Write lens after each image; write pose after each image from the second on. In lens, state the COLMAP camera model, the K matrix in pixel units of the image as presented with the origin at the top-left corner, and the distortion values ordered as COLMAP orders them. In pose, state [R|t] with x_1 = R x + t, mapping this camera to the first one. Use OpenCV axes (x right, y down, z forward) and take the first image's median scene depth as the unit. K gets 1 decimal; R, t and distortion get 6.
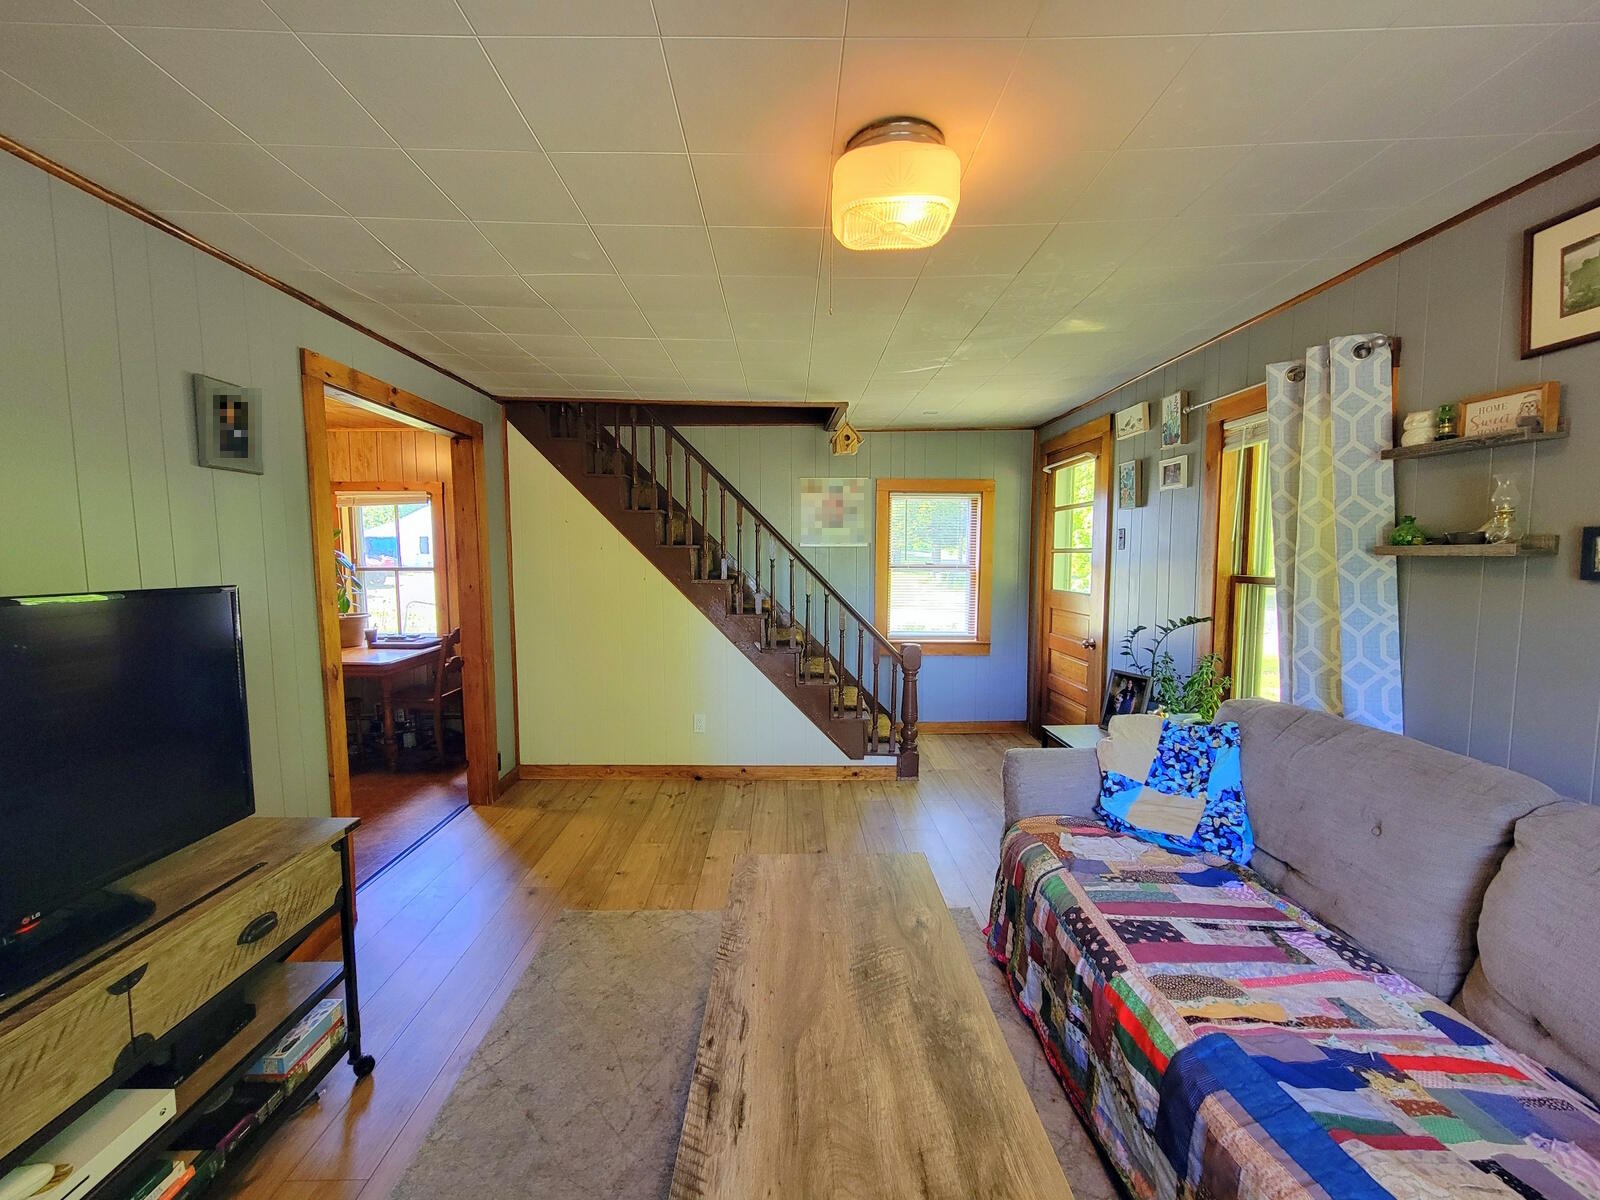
lens RADIAL K [[662.7, 0, 800.8], [0, 662.7, 618.8], [0, 0, 1]] dist [-0.001203, 0.000178]
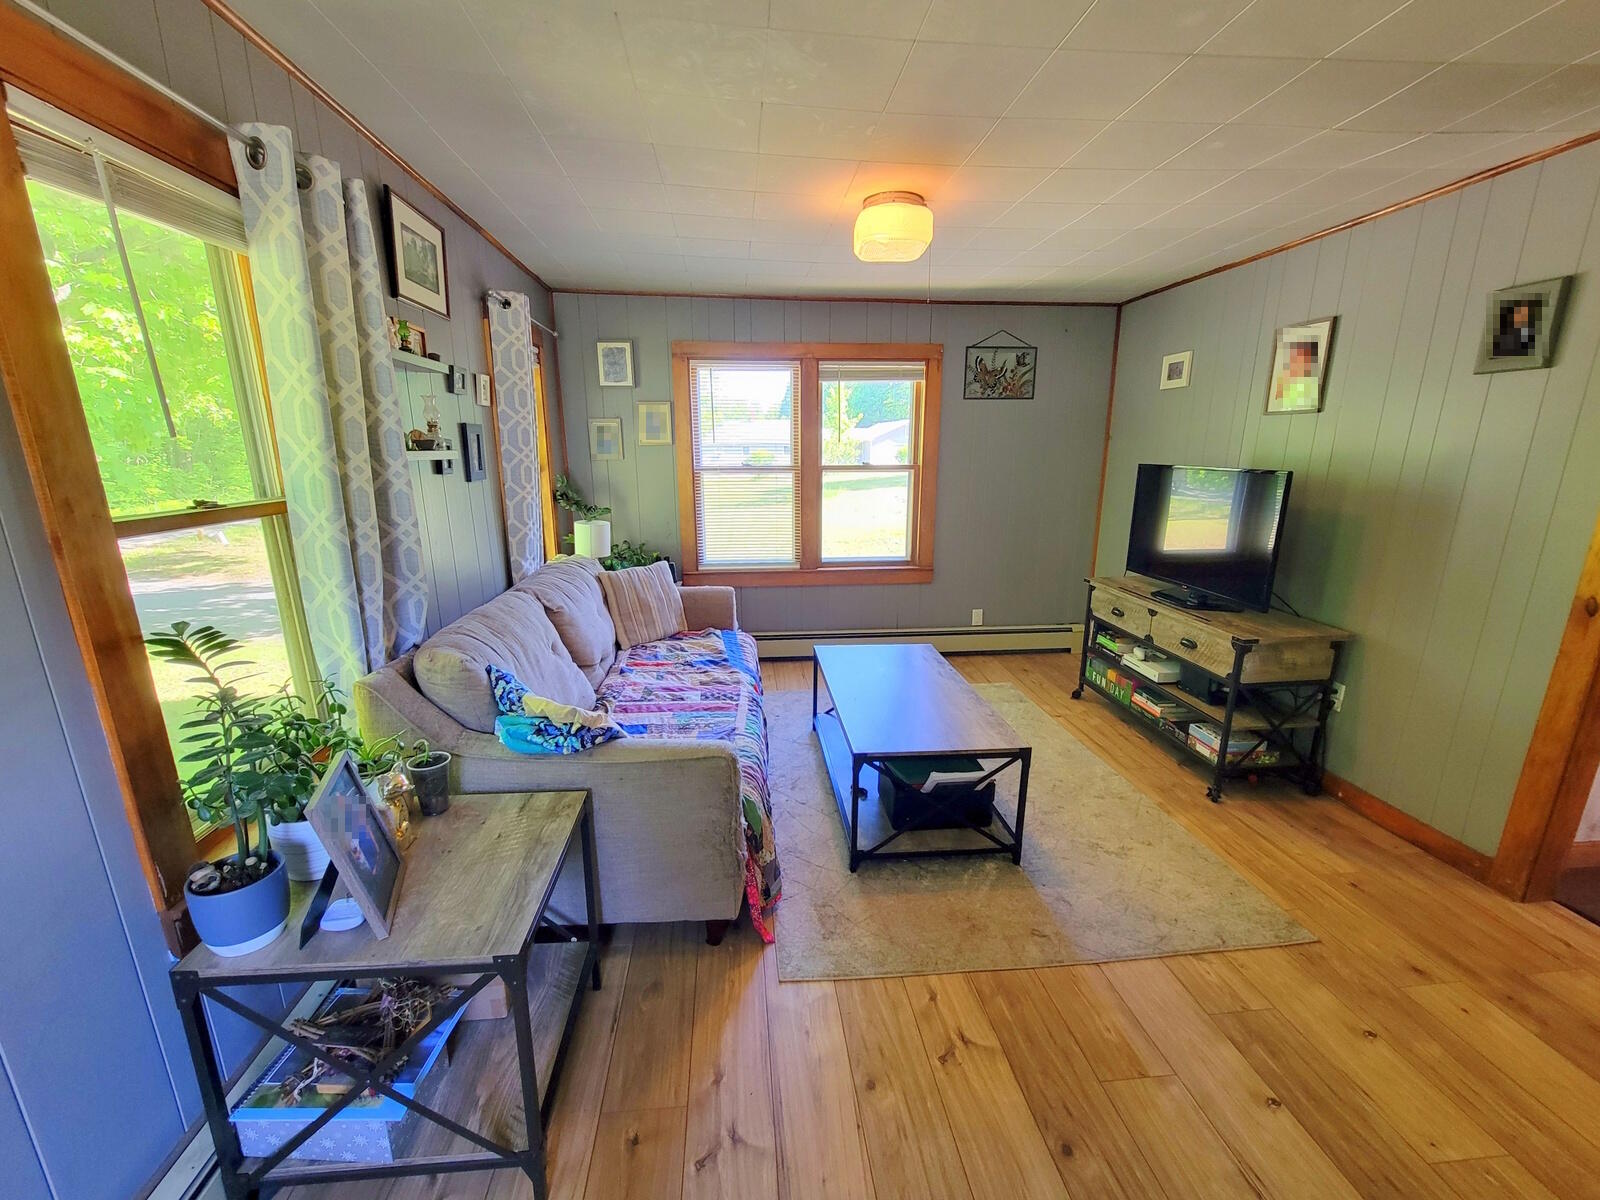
lens RADIAL K [[646.8, 0, 775.6], [0, 646.8, 613.3], [0, 0, 1]] dist [-0.000628, 0.000015]
pose [[-0.997510, 0.026648, -0.065290, 0.384754], [0.002215, 0.937236, 0.348689, -0.208593], [0.070484, 0.347677, -0.934962, 1.902641]]
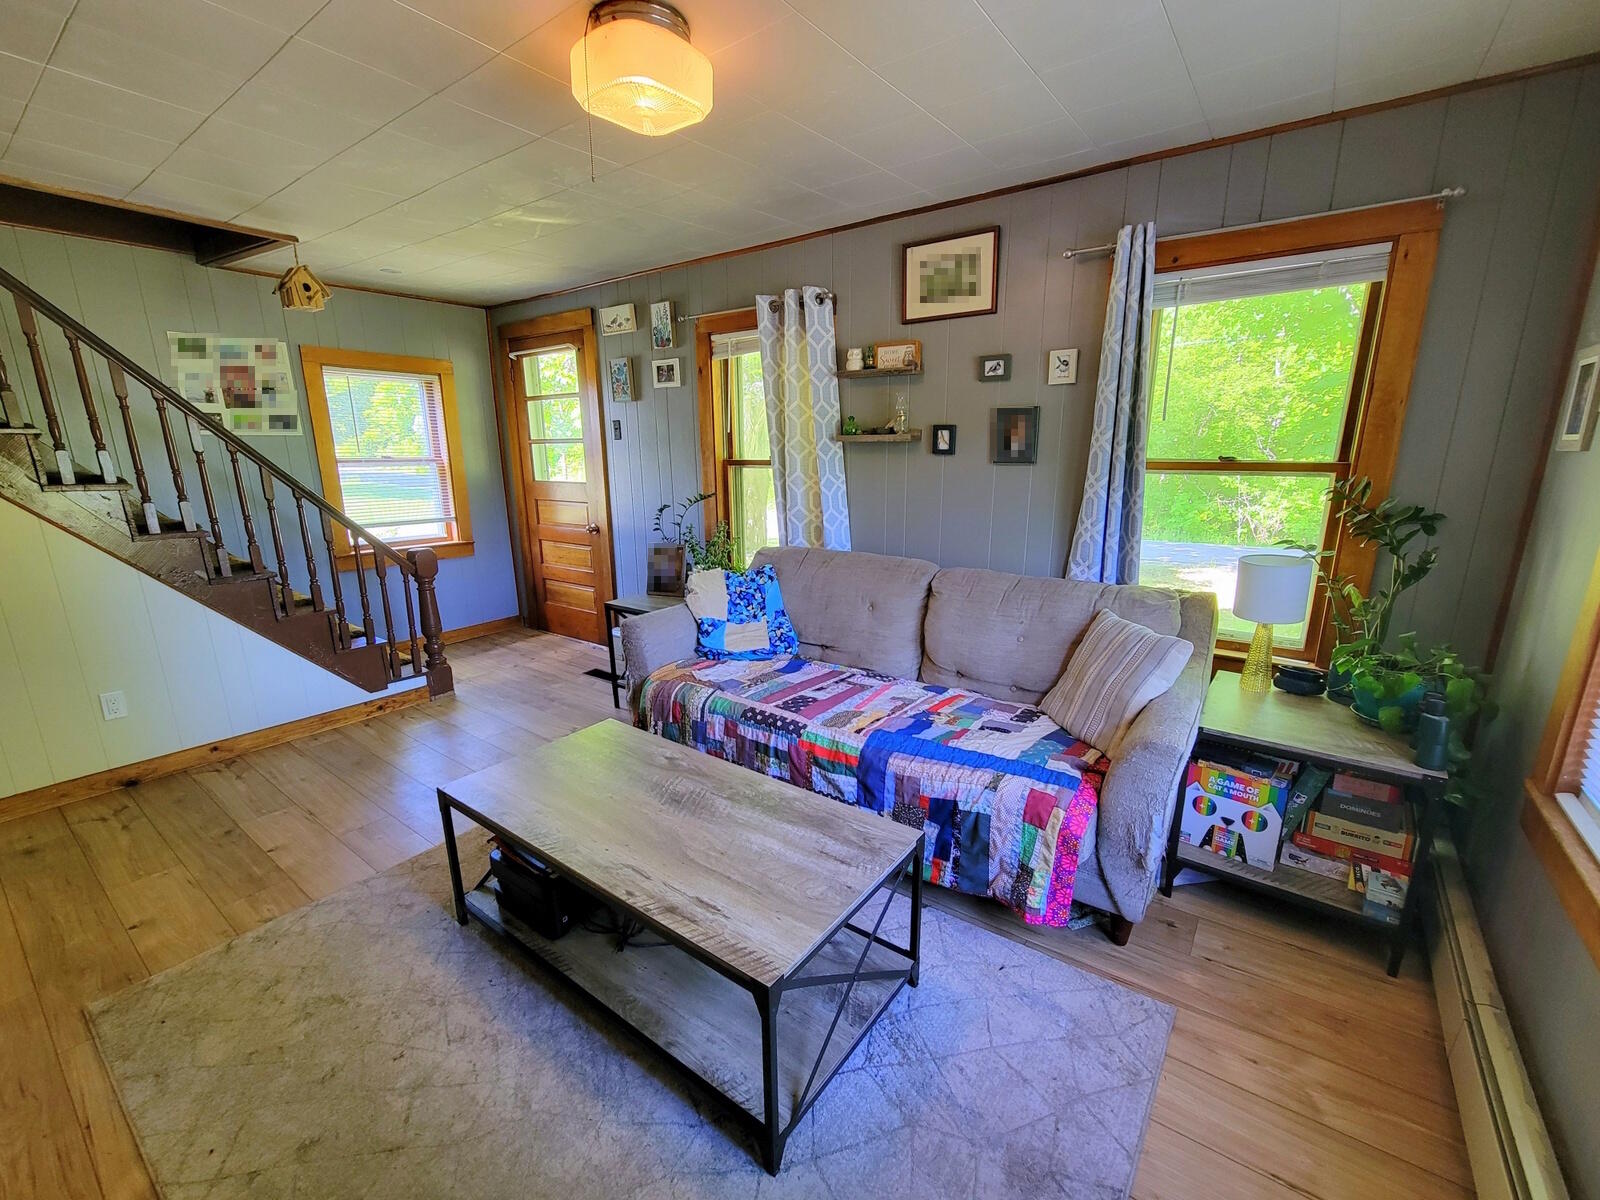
lens RADIAL K [[679.1, 0, 800.6], [0, 679.1, 626.4], [0, 0, 1]] dist [0.000333, 0.000131]
pose [[0.593579, -0.206527, 0.777824, -0.484602], [0.083483, 0.977098, 0.195730, 0.008839], [-0.800434, -0.051246, 0.597226, 0.083502]]
